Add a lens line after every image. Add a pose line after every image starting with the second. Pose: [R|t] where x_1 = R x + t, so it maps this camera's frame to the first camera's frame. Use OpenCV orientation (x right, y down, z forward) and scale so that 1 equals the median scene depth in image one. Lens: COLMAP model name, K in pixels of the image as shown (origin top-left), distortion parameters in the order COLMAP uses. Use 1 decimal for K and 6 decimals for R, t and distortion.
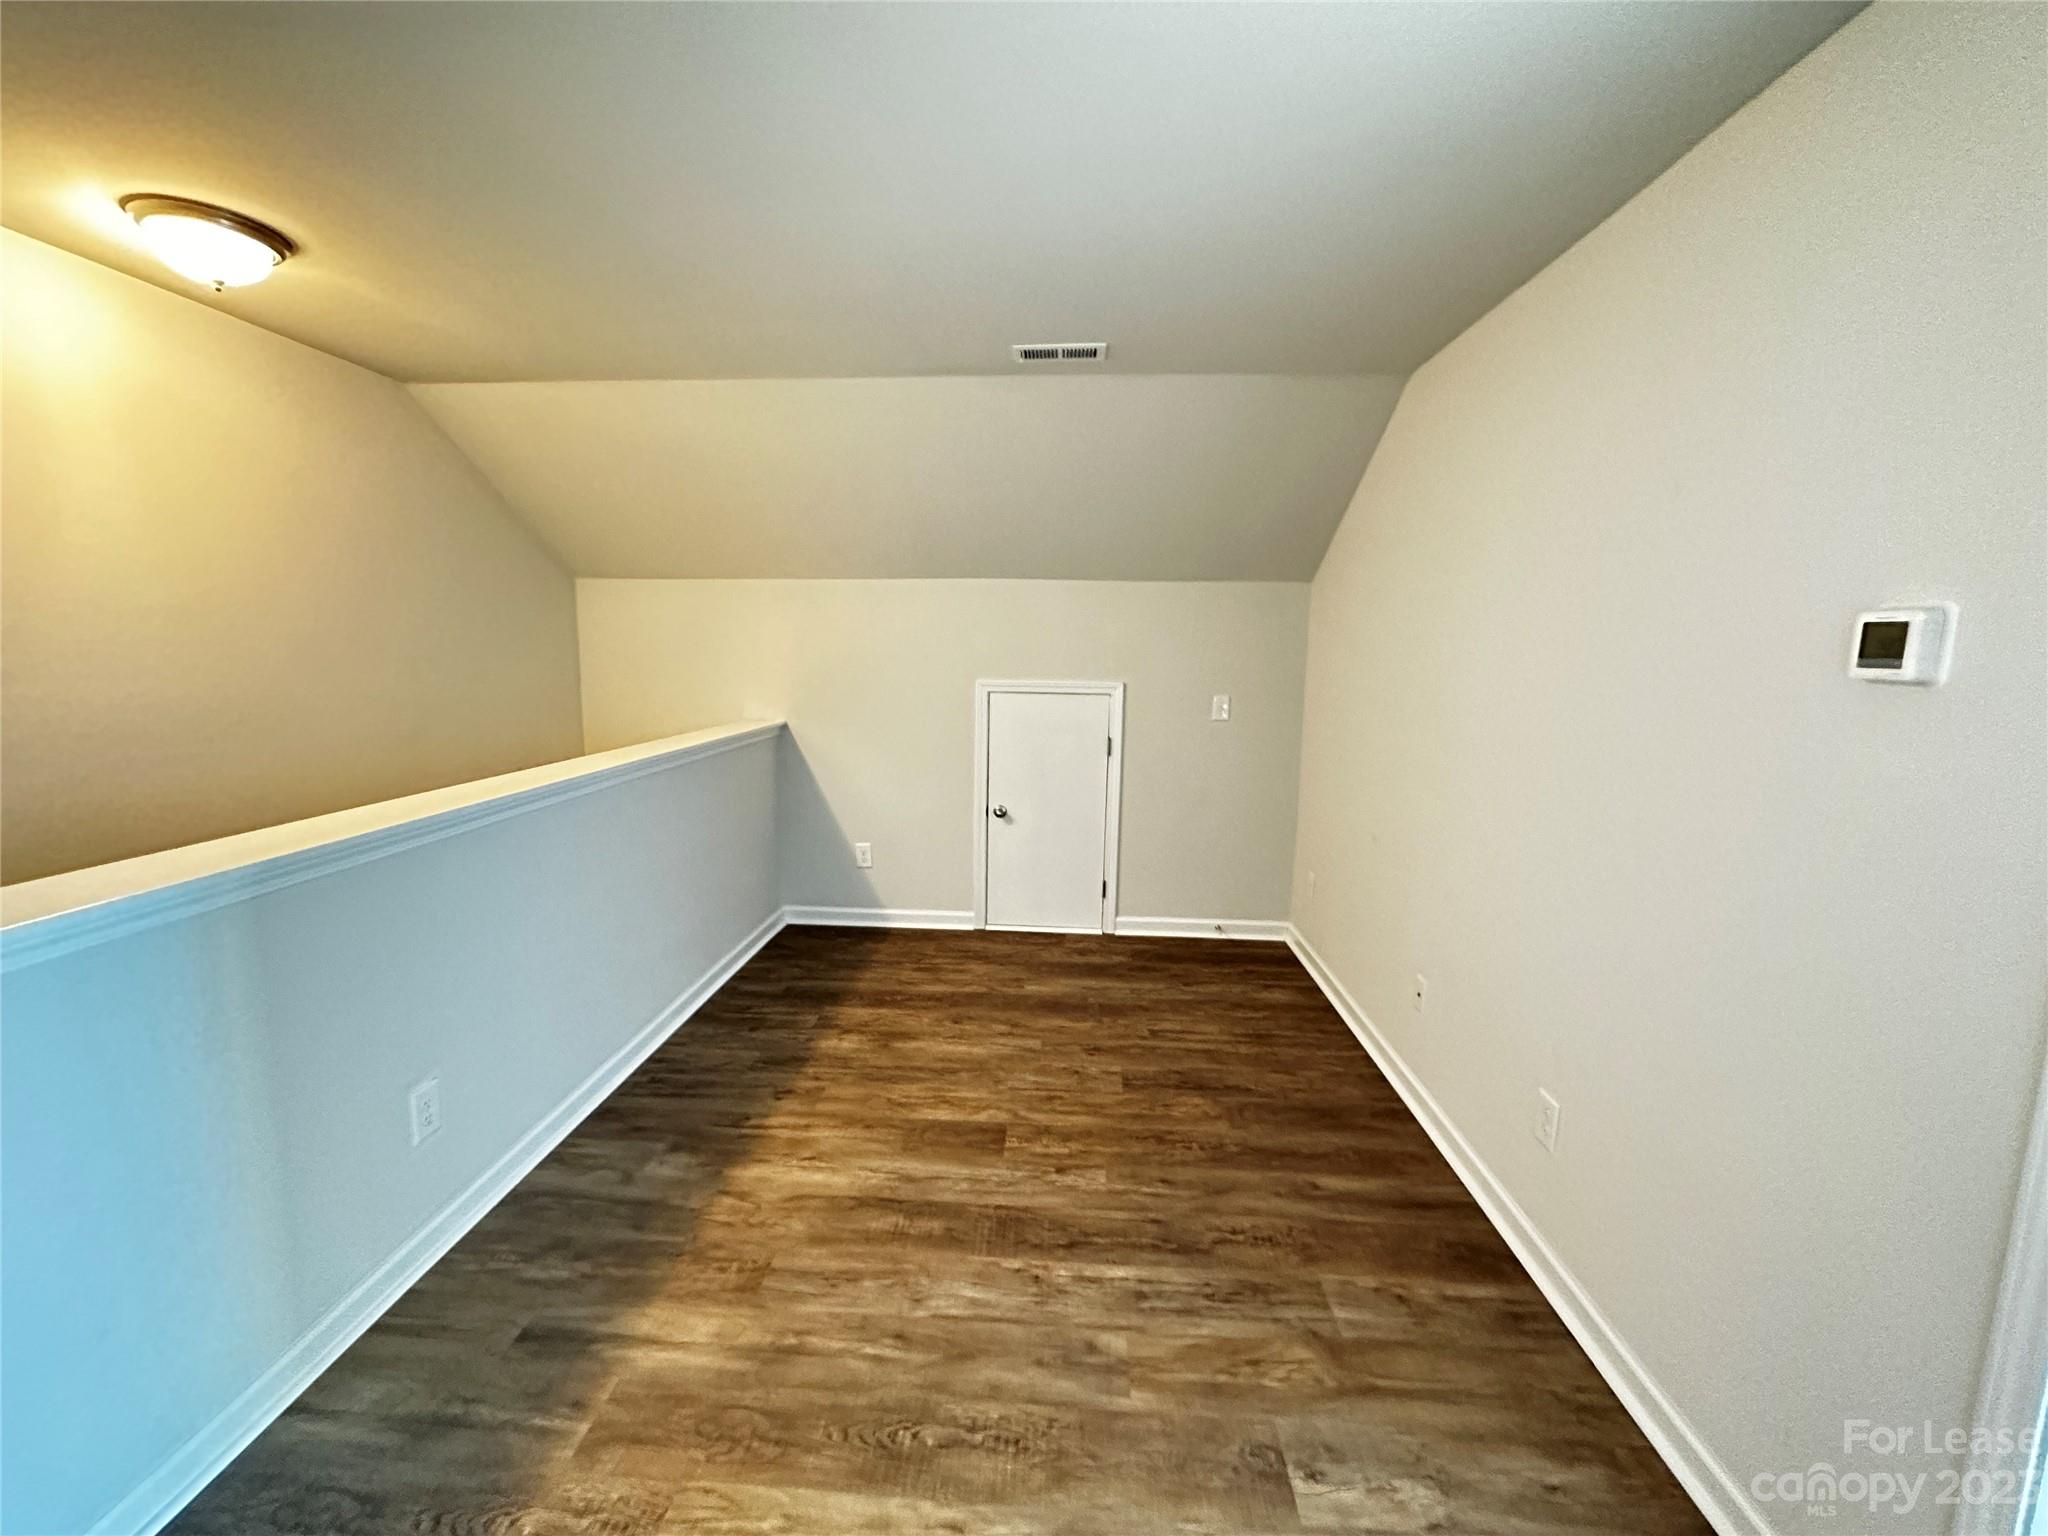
lens RADIAL K [[815.7, 0, 1020.9], [0, 815.7, 768.2], [0, 0, 1]] dist [-0.003160, 0.000730]
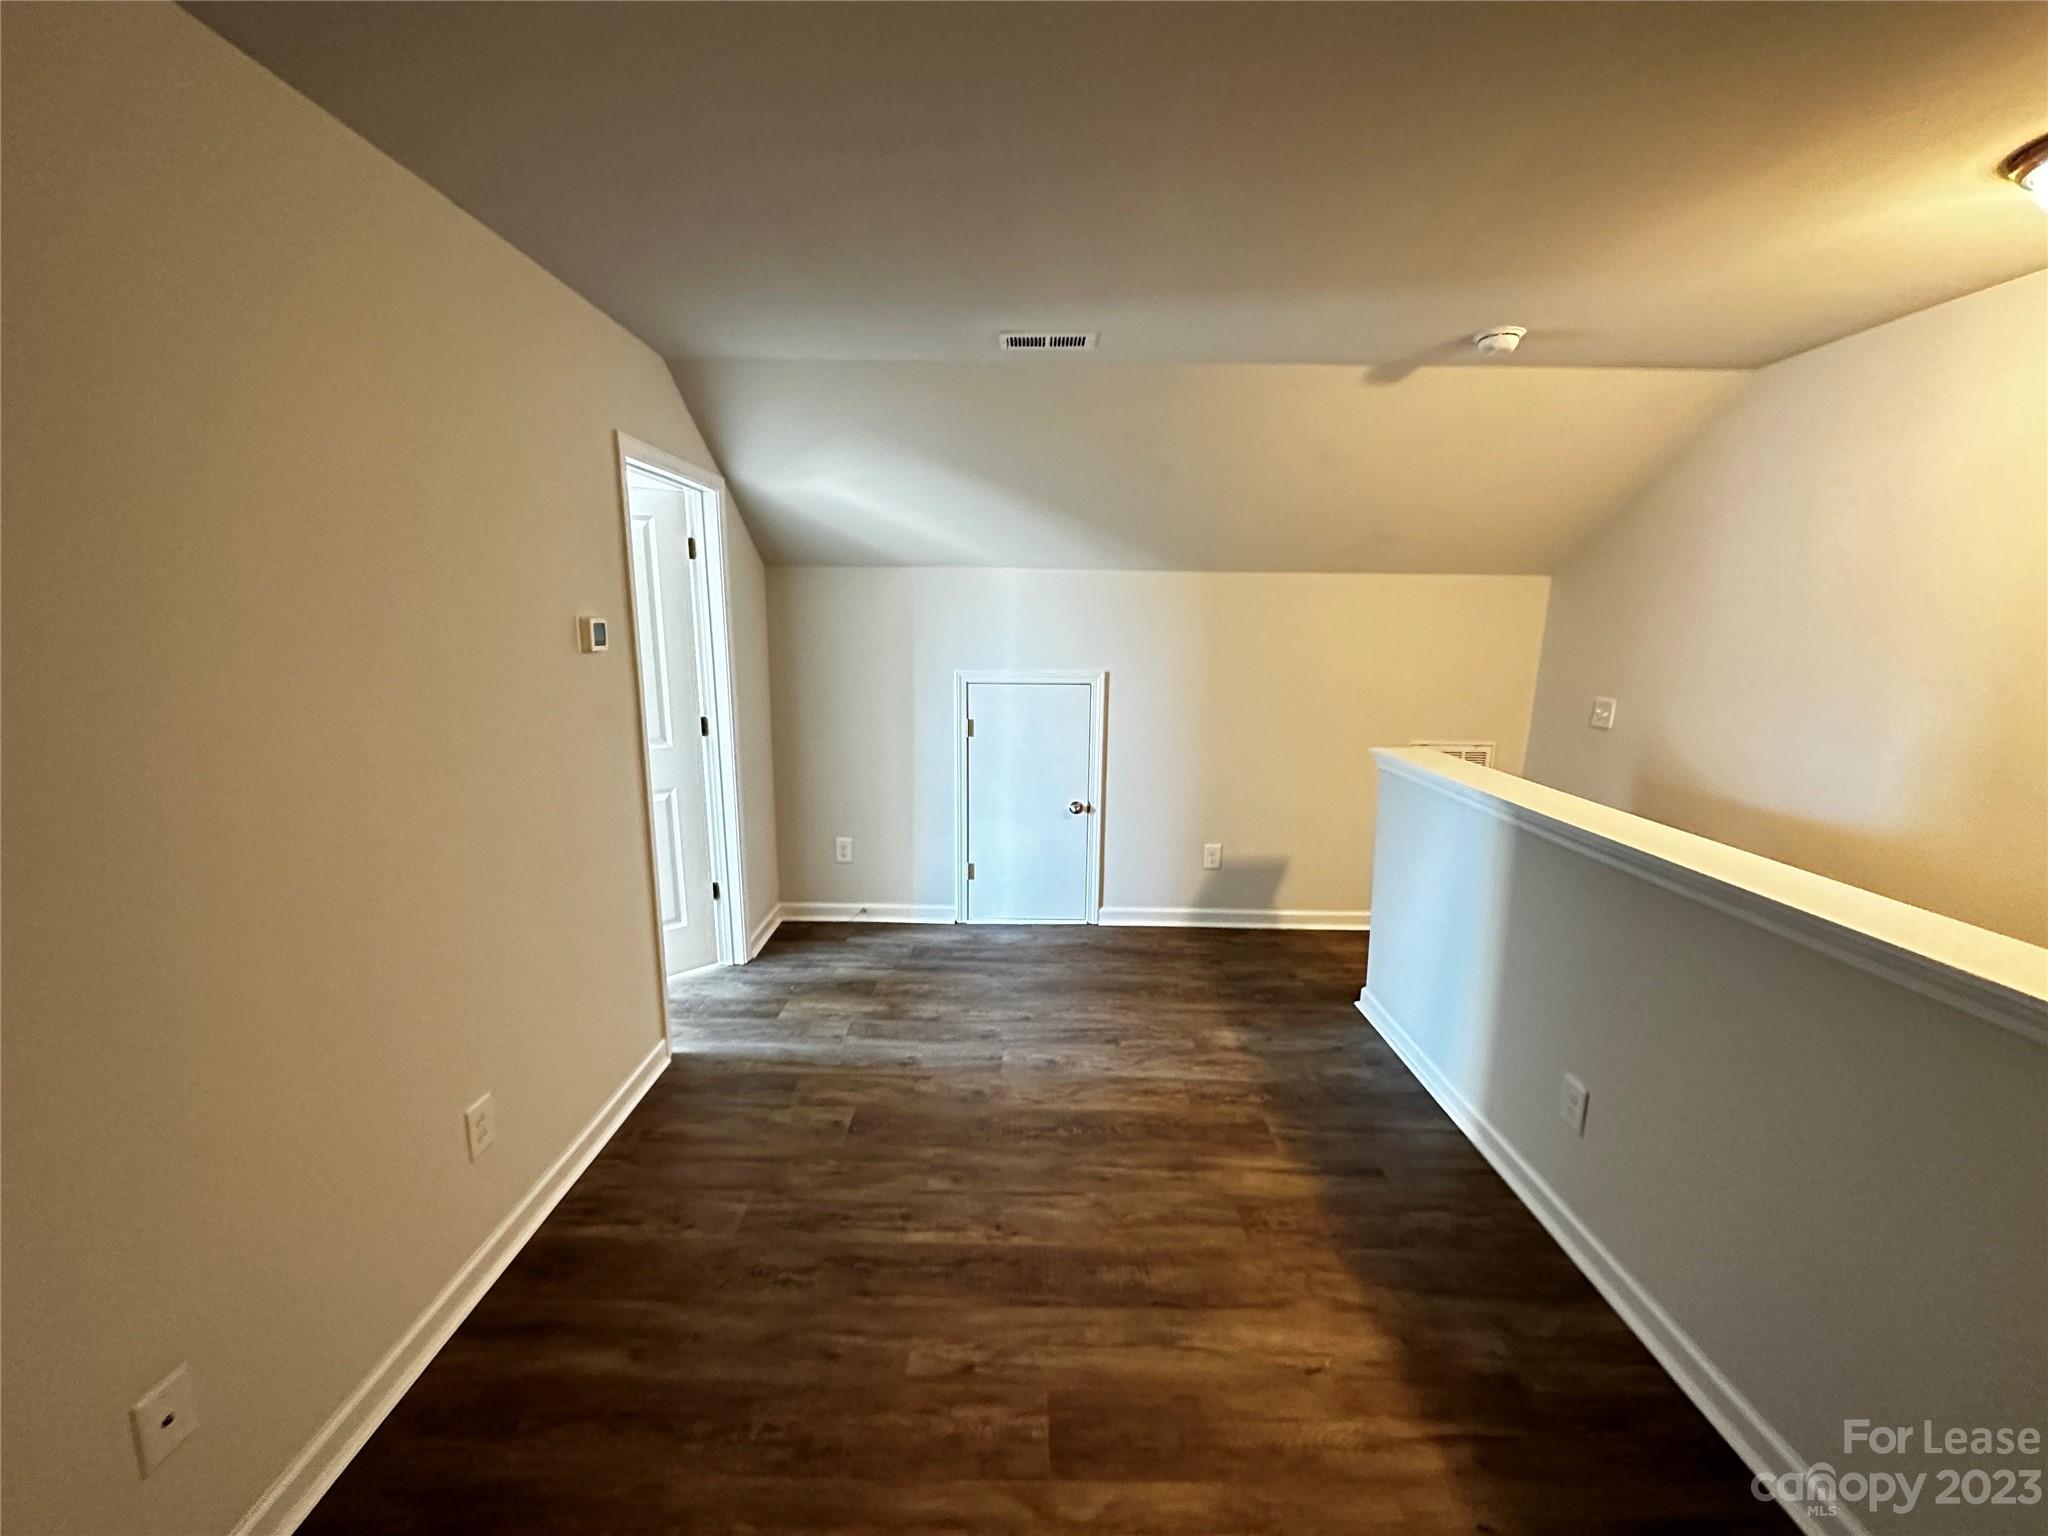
lens RADIAL K [[815.7, 0, 1025.9], [0, 815.7, 776.0], [0, 0, 1]] dist [-0.003160, 0.000730]
pose [[-0.997714, -0.015105, -0.065874, 0.056667], [-0.036258, 0.942189, 0.333116, -0.279073], [0.057034, 0.334743, -0.940582, 1.623244]]
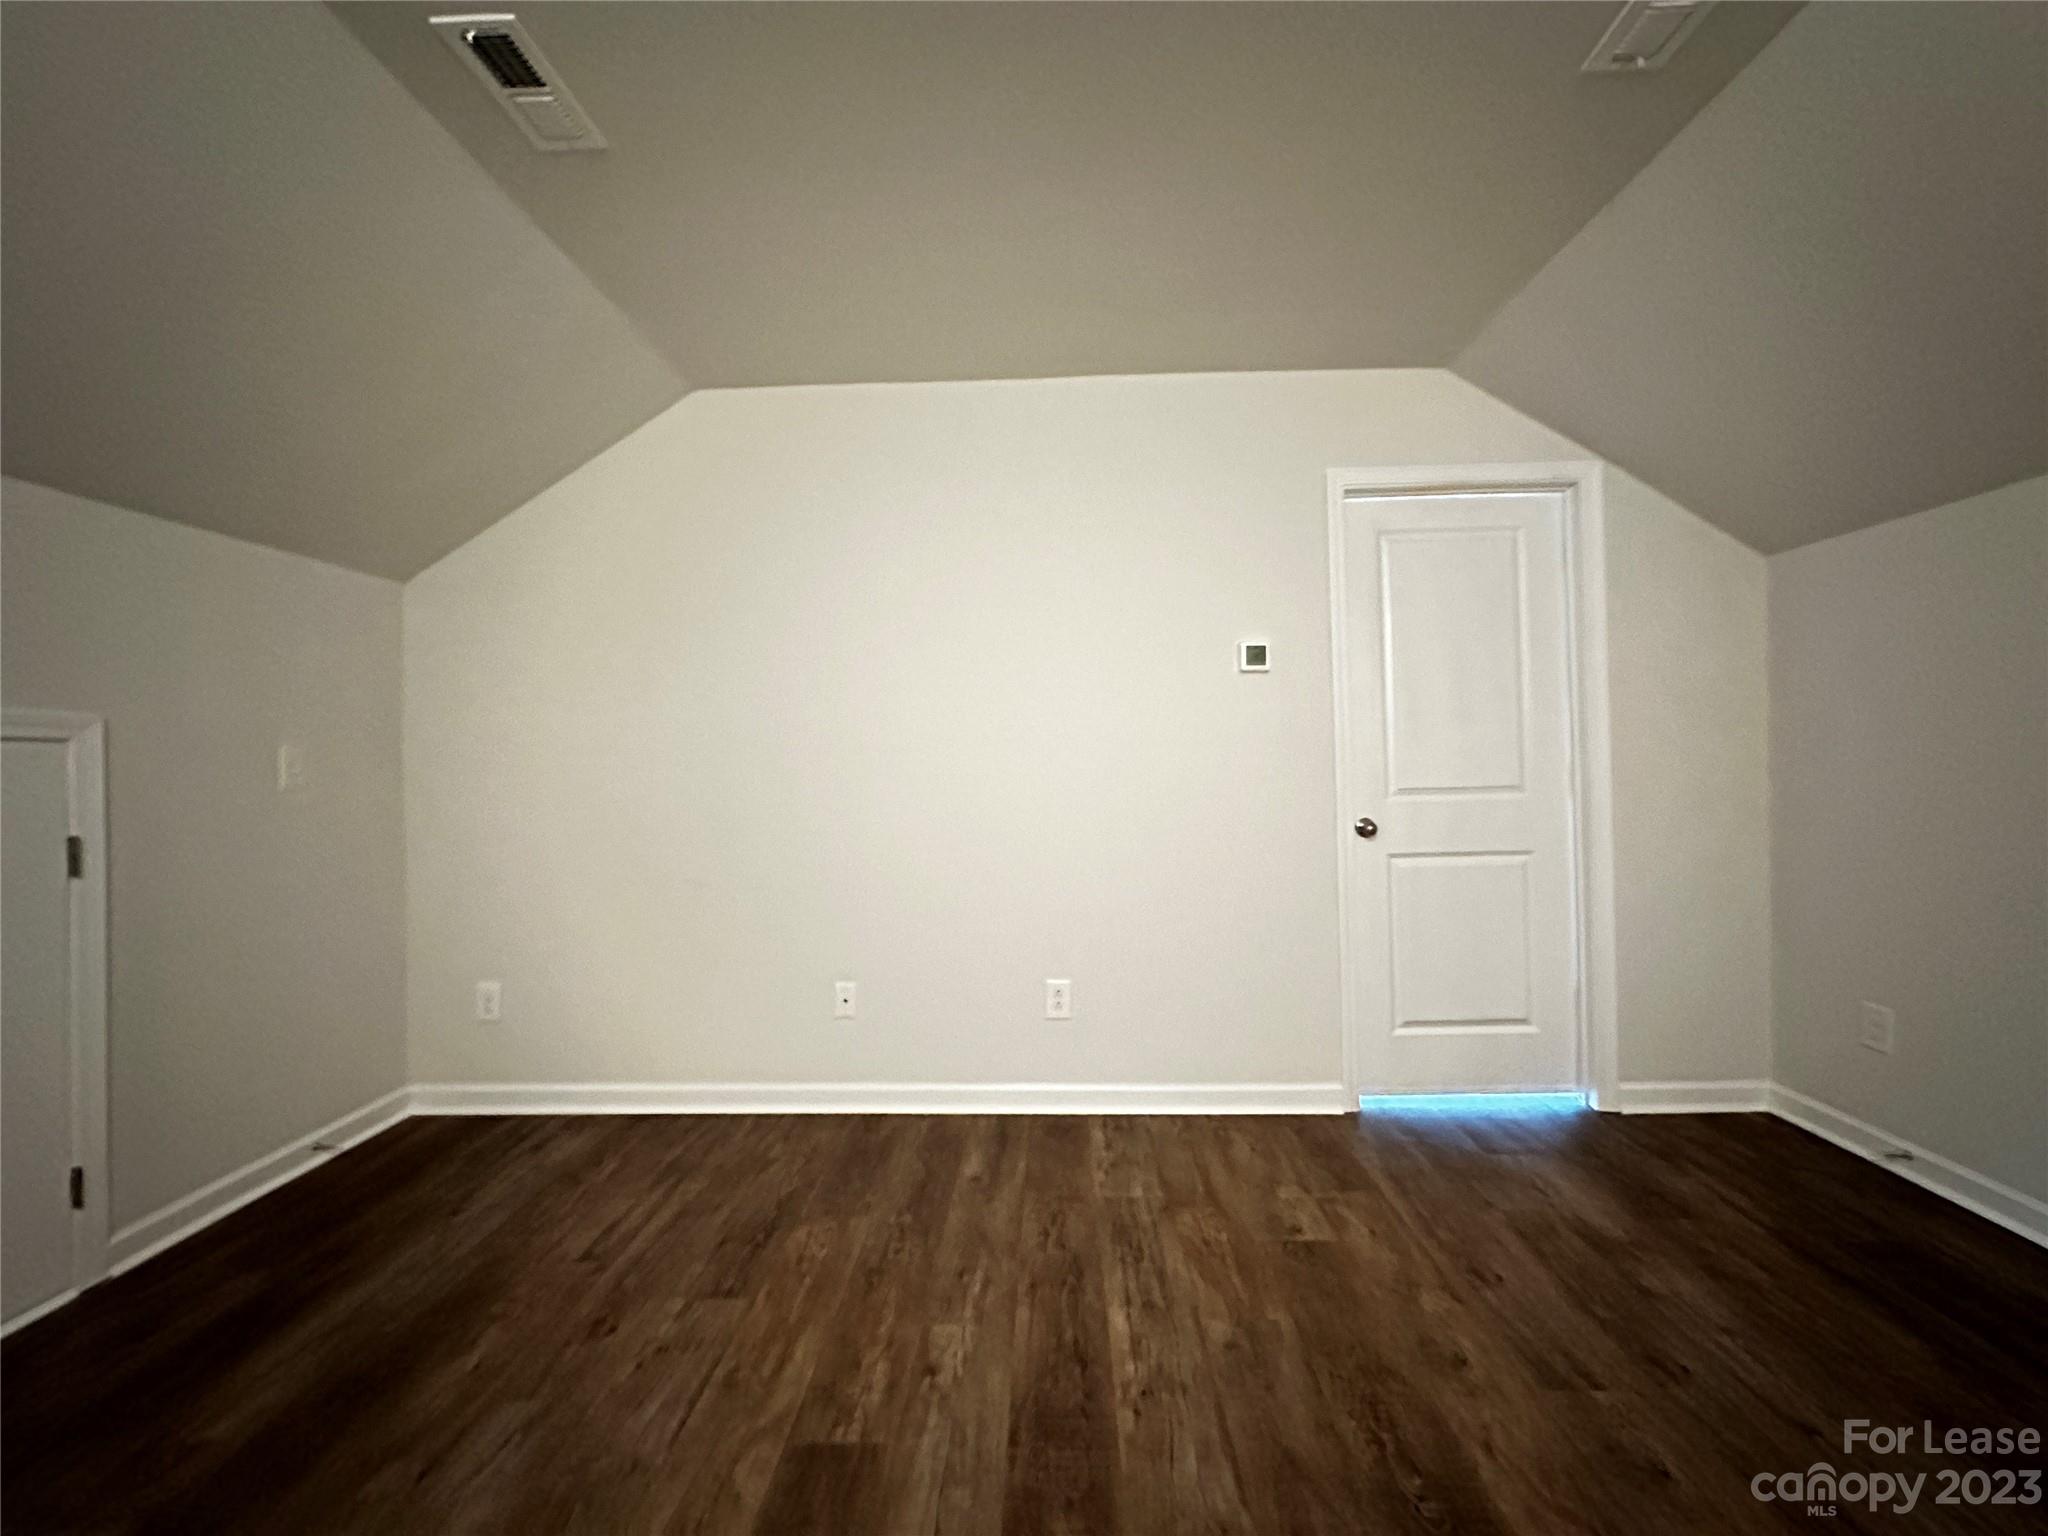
lens RADIAL K [[815.7, 0, 1027.3], [0, 815.7, 780.3], [0, 0, 1]] dist [-0.003160, 0.000730]
pose [[-0.028548, -0.038711, 0.998843, -0.651329], [0.164058, 0.985518, 0.042883, -0.004611], [-0.986038, 0.165092, -0.021784, 0.914184]]
